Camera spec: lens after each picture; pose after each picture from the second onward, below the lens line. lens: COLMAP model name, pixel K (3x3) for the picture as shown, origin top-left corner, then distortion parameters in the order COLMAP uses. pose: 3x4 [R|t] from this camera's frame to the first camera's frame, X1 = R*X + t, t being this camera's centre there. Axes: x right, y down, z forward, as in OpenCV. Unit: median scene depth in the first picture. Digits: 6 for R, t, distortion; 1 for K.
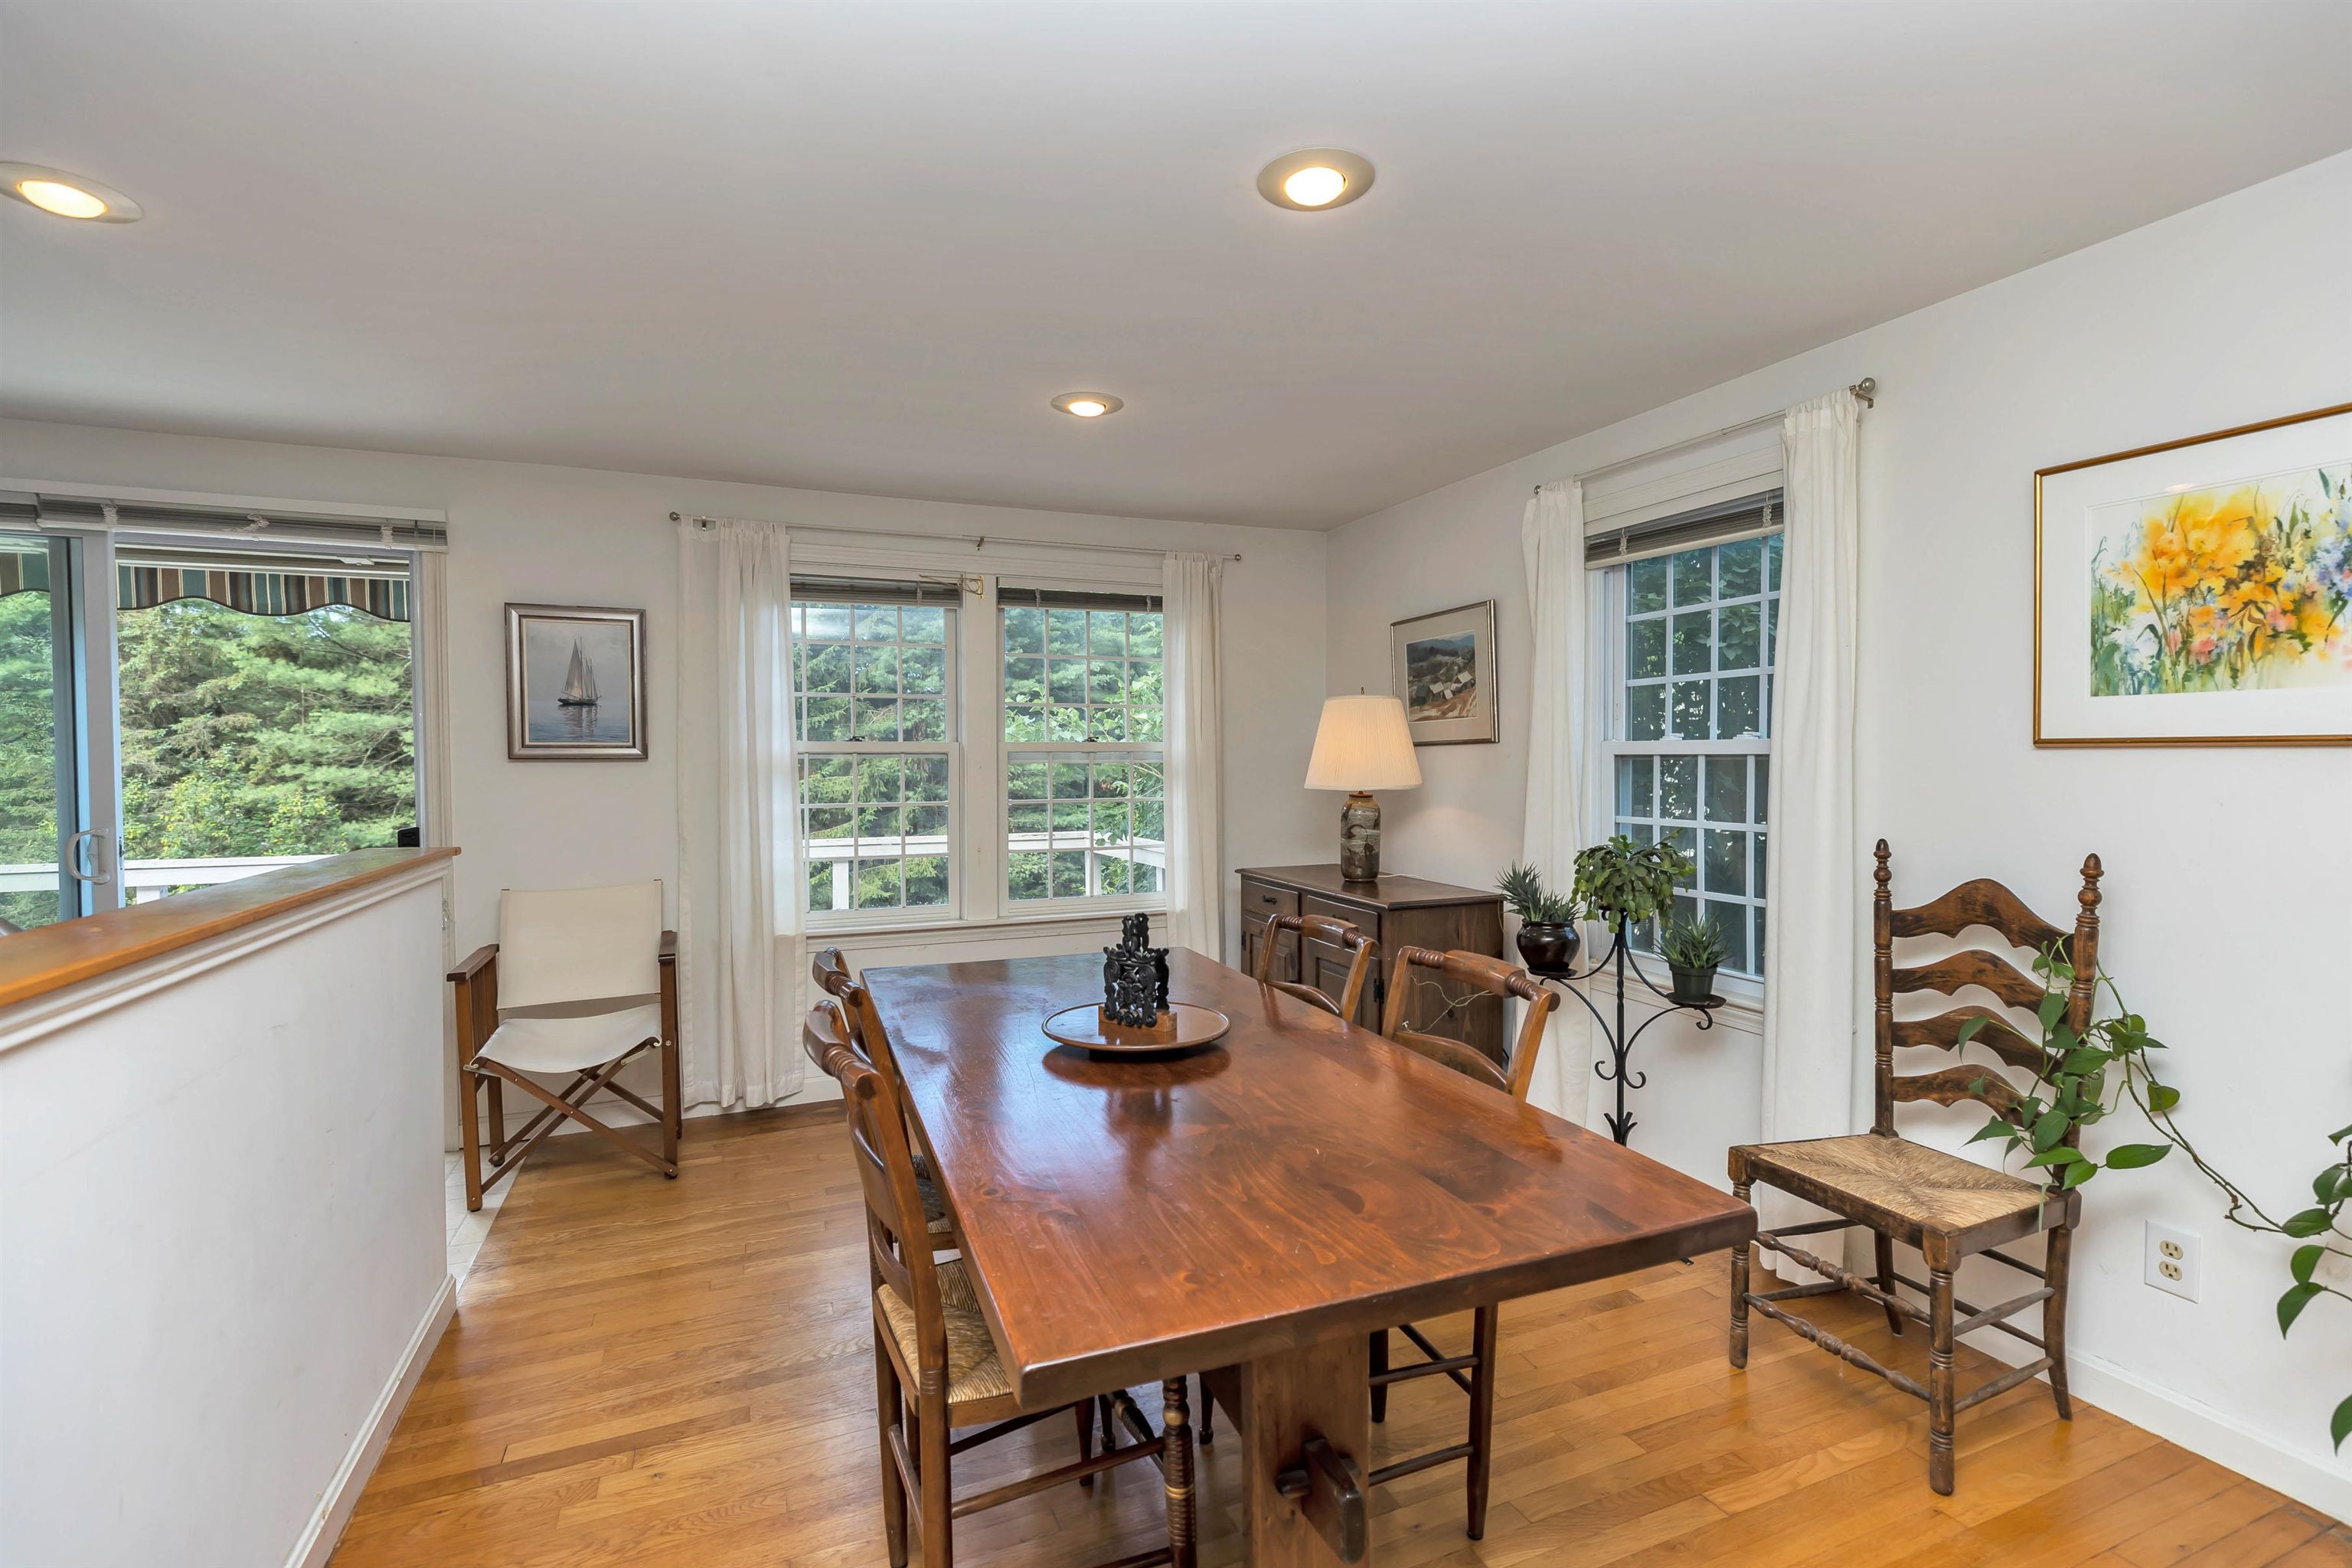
lens RADIAL K [[1039.0, 0, 1179.7], [0, 1039.0, 780.9], [0, 0, 1]] dist [0.000079, 0.000817]
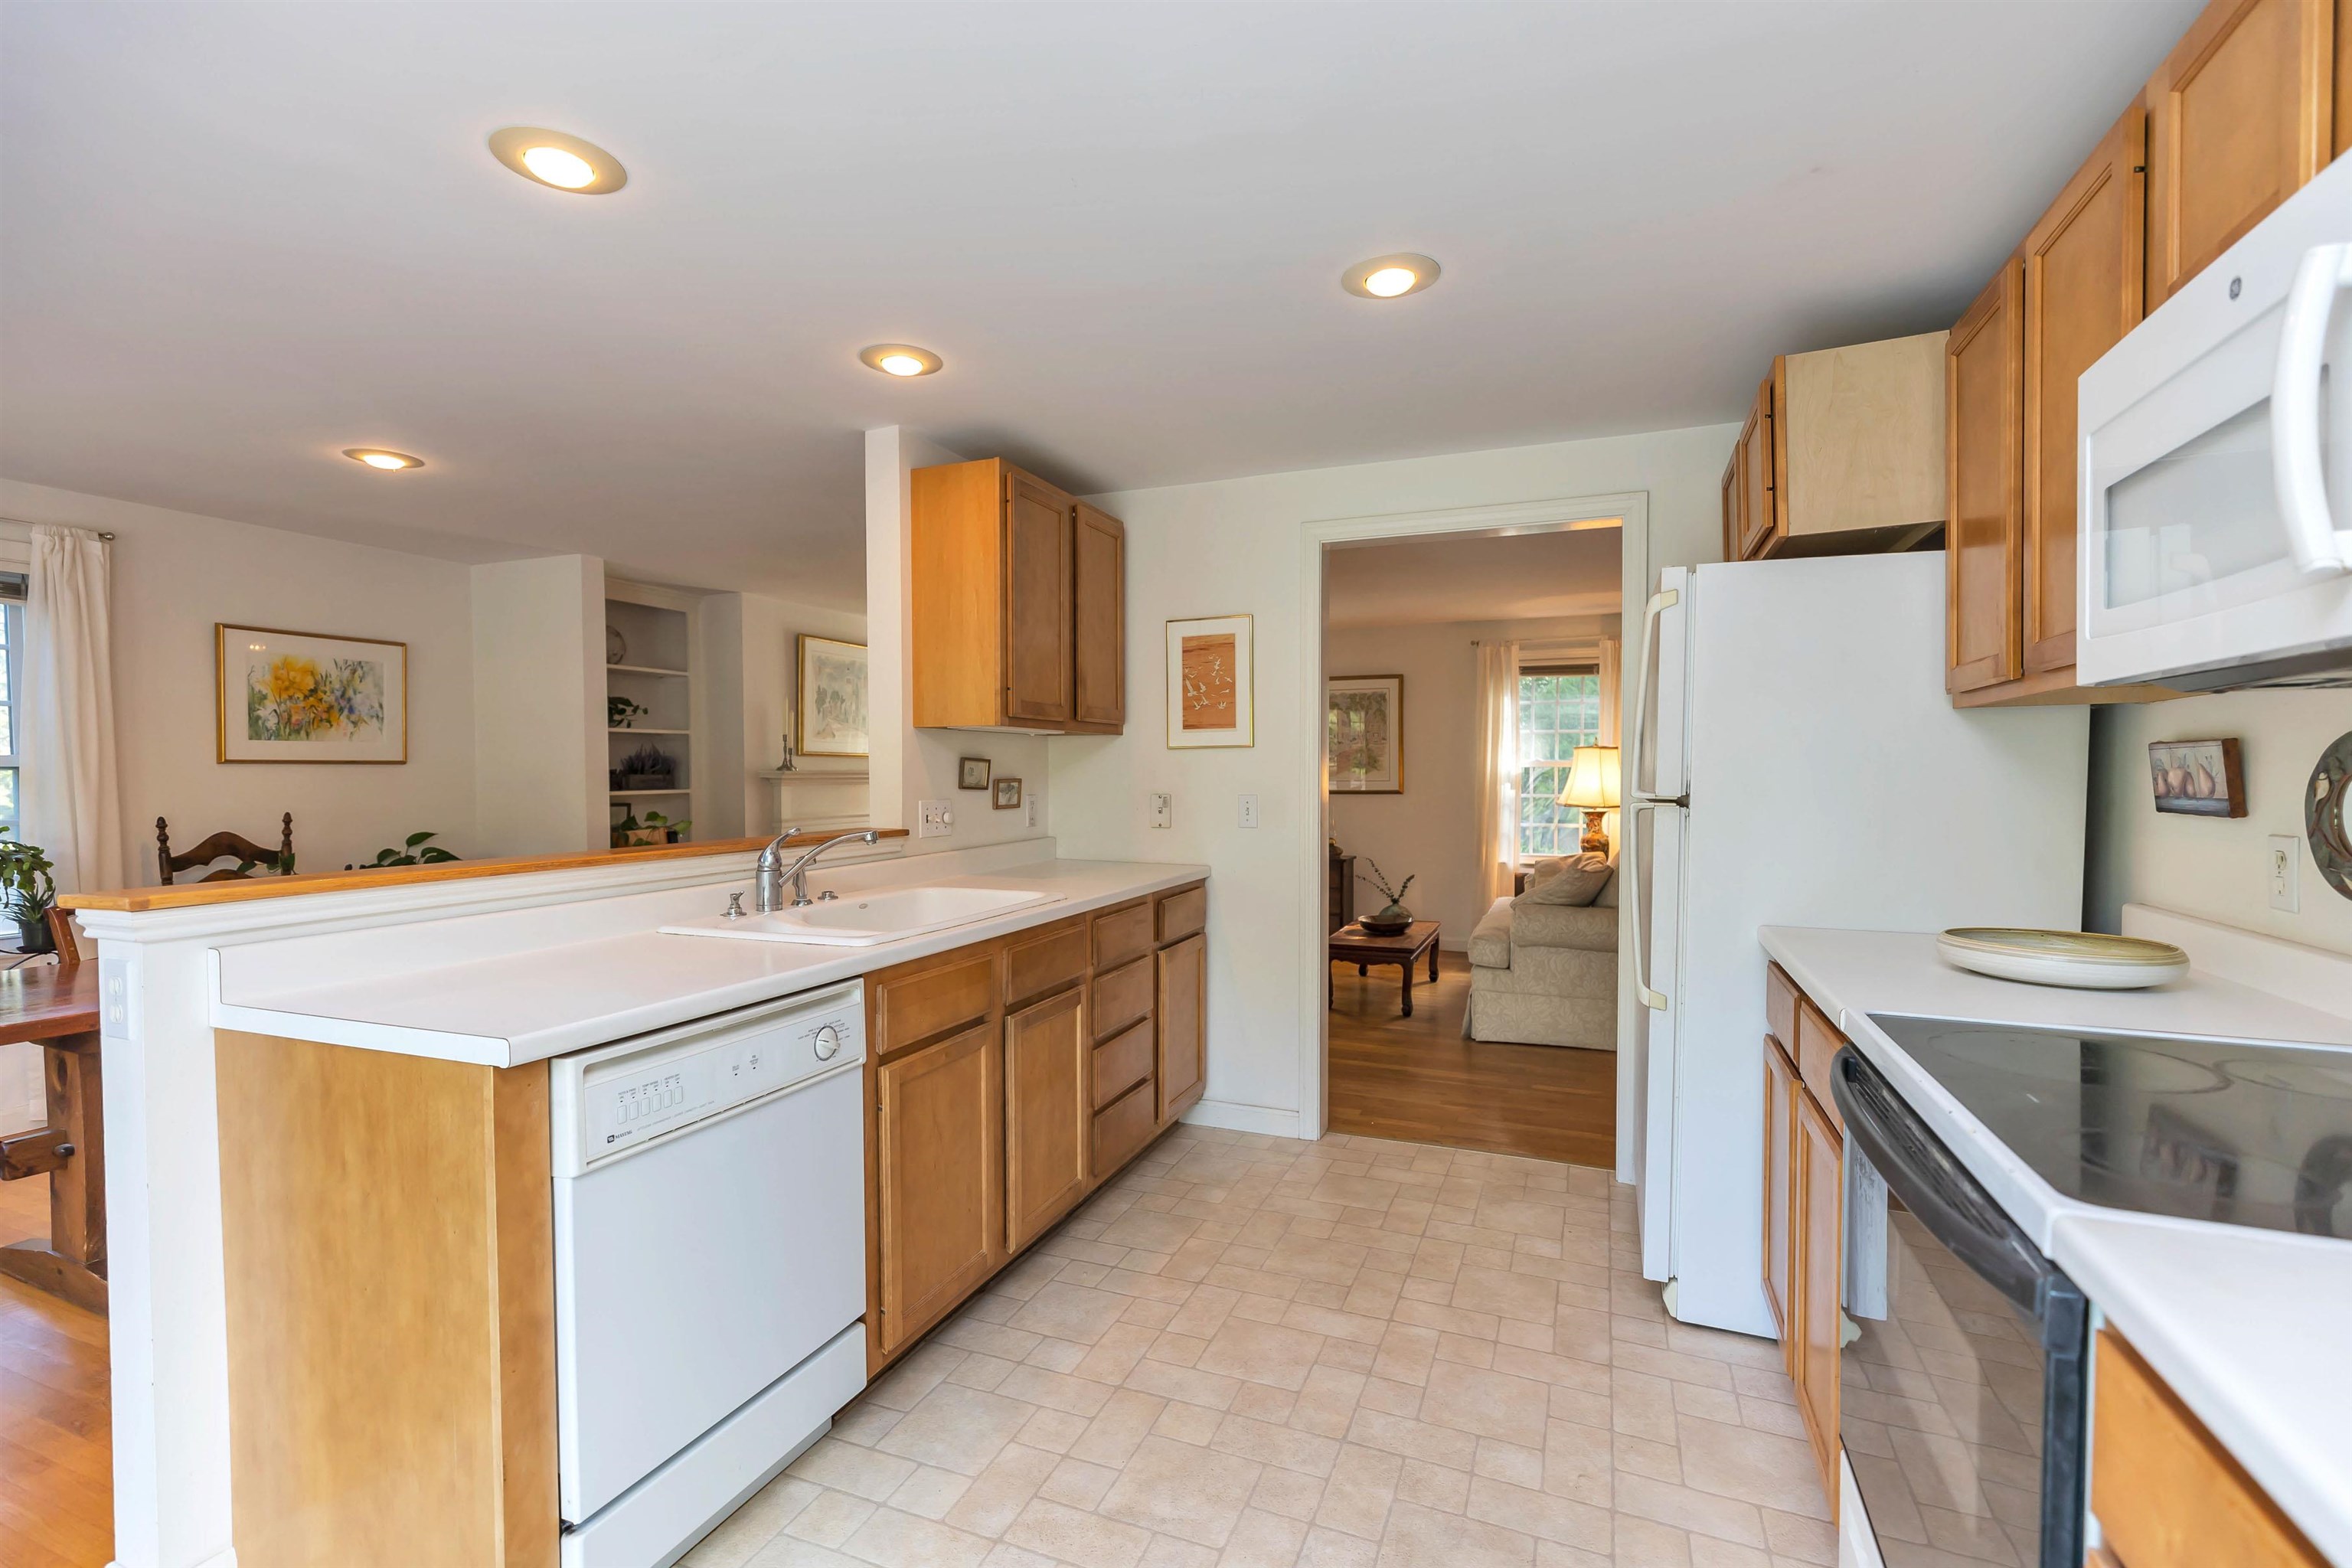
lens RADIAL K [[1039.0, 0, 1189.5], [0, 1039.0, 780.9], [0, 0, 1]] dist [0.000079, 0.000817]
pose [[-0.698549, -0.008365, 0.715513, -1.246060], [0.018480, 0.999387, 0.029726, -0.016444], [-0.715323, 0.033988, -0.697967, 0.708239]]
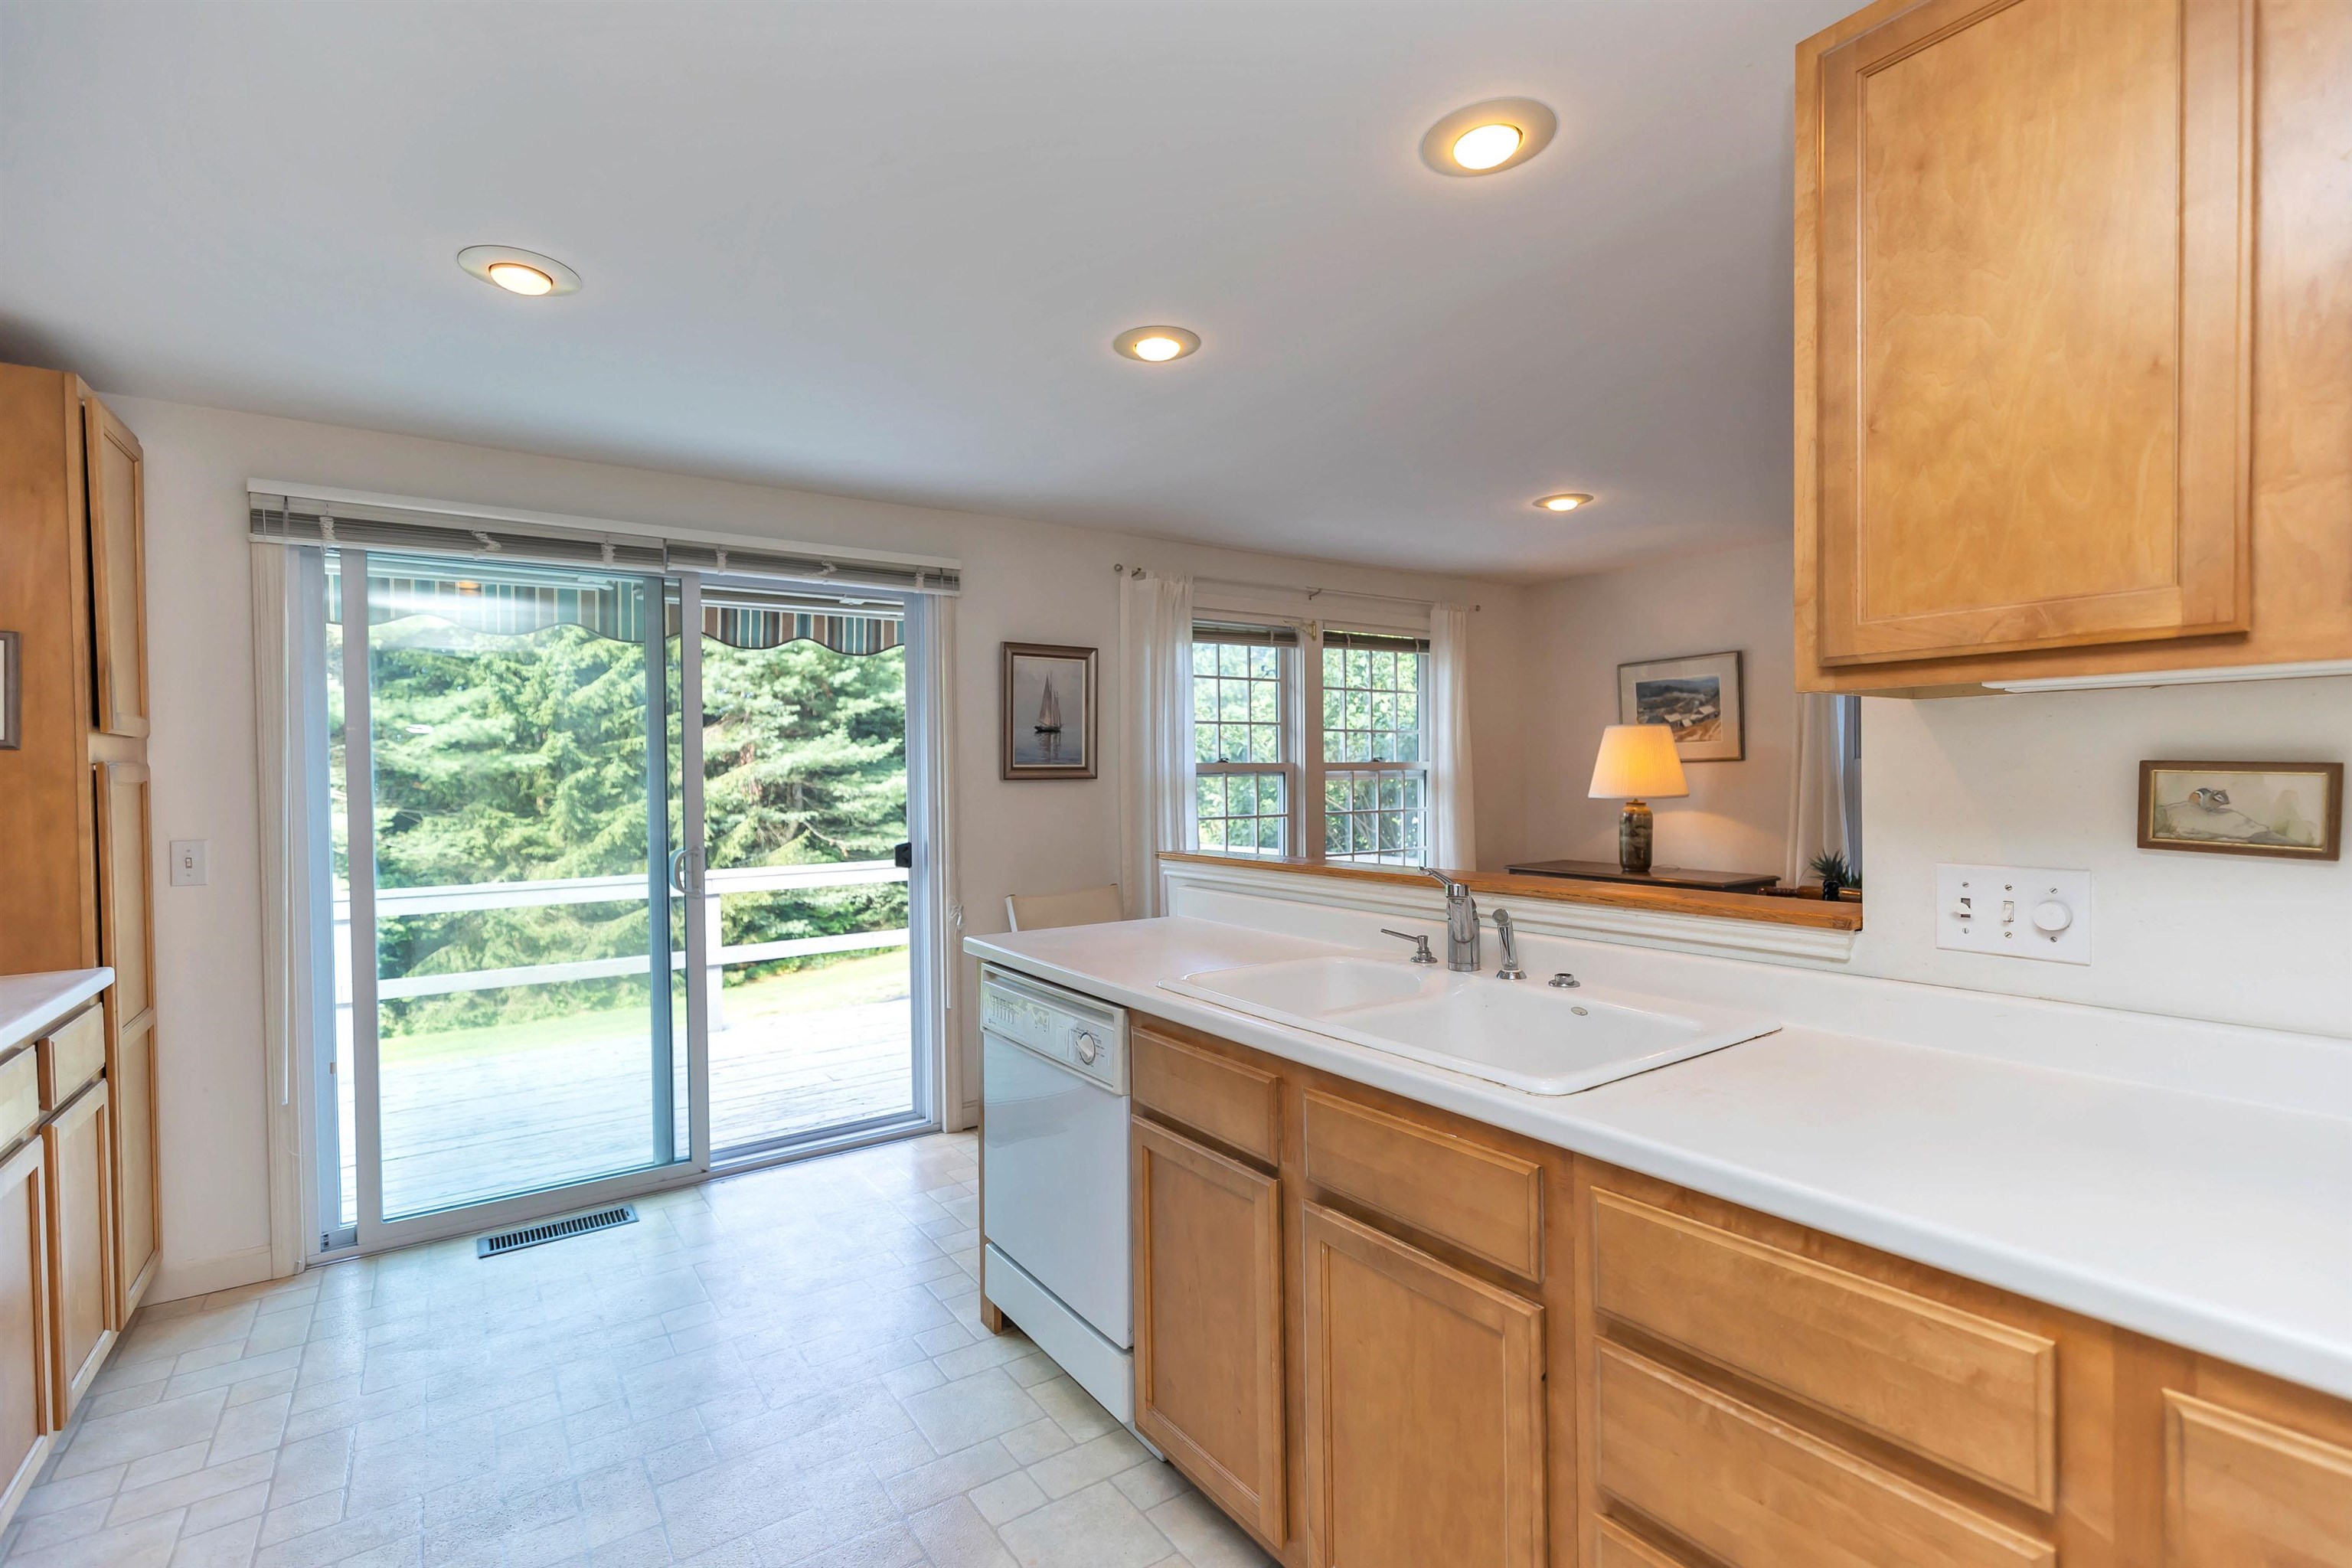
lens RADIAL K [[1039.0, 0, 1159.7], [0, 1039.0, 785.0], [0, 0, 1]] dist [0.000079, 0.000817]
pose [[0.978343, -0.011171, 0.206687, -0.772537], [0.012908, 0.999892, -0.007053, -0.006566], [-0.206586, 0.009568, 0.978382, -0.149044]]
